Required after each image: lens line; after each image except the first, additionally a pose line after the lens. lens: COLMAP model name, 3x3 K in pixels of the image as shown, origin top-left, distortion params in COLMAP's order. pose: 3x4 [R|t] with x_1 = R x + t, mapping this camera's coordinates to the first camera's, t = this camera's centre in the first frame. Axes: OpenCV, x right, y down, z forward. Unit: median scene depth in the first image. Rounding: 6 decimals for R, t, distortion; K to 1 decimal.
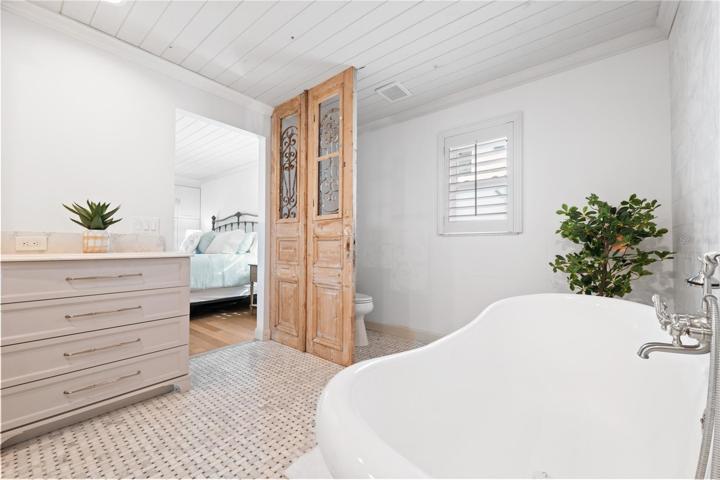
lens RADIAL K [[296.4, 0, 358.7], [0, 296.4, 242.8], [0, 0, 1]] dist [-0.032146, 0.000090]
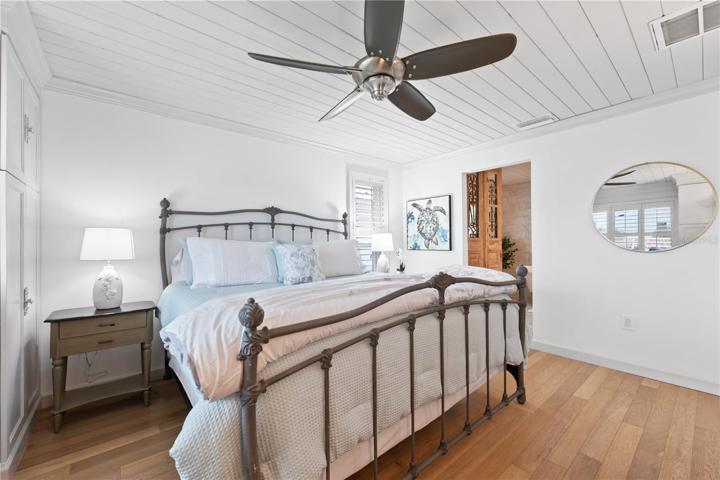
lens RADIAL K [[296.4, 0, 358.7], [0, 296.4, 242.8], [0, 0, 1]] dist [-0.032146, 0.000090]
pose [[0.176153, 0.000427, 0.984363, -1.788145], [-0.006411, 0.999979, 0.000713, -0.055300], [-0.984342, -0.006436, 0.176153, 1.291586]]
